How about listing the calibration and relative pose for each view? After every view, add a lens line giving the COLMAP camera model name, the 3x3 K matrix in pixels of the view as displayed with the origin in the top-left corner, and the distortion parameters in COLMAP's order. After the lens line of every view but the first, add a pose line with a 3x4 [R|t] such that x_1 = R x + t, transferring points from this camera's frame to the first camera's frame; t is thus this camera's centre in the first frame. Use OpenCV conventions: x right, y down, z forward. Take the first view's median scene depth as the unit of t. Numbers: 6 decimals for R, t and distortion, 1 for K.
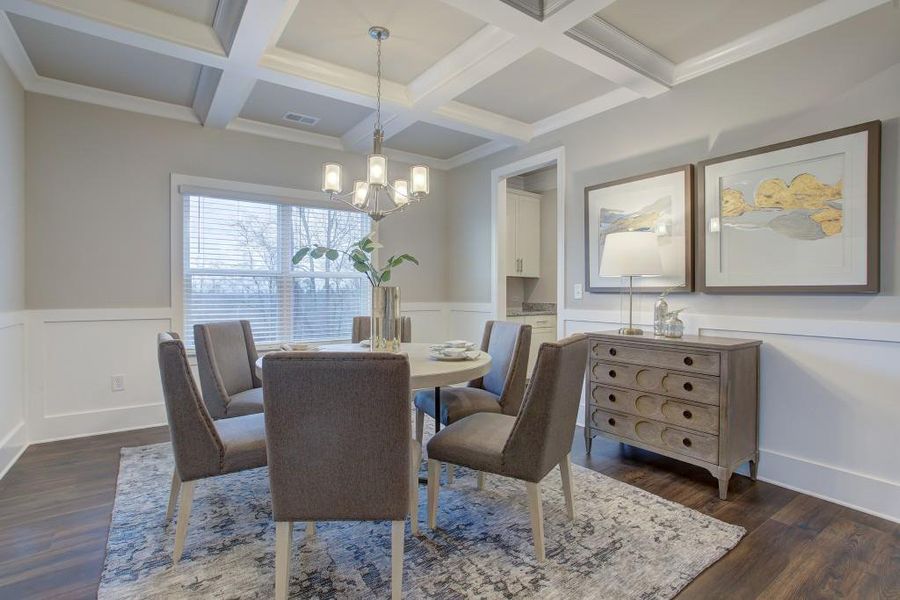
lens RADIAL K [[437.0, 0, 450.0], [0, 437.0, 294.9], [0, 0, 1]] dist [-0.003279, 0.000339]
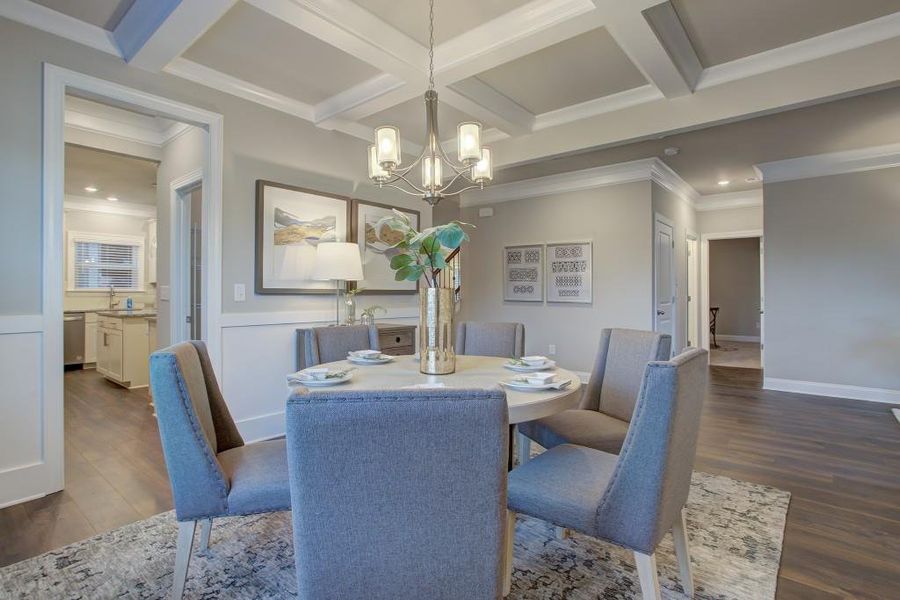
lens RADIAL K [[441.8, 0, 450.5], [0, 441.8, 295.5], [0, 0, 1]] dist [-0.013516, -0.000101]
pose [[-0.240218, -0.011702, 0.970648, -0.710170], [0.002898, 0.999914, 0.012772, -0.014044], [-0.970715, 0.005881, -0.240164, 0.865719]]
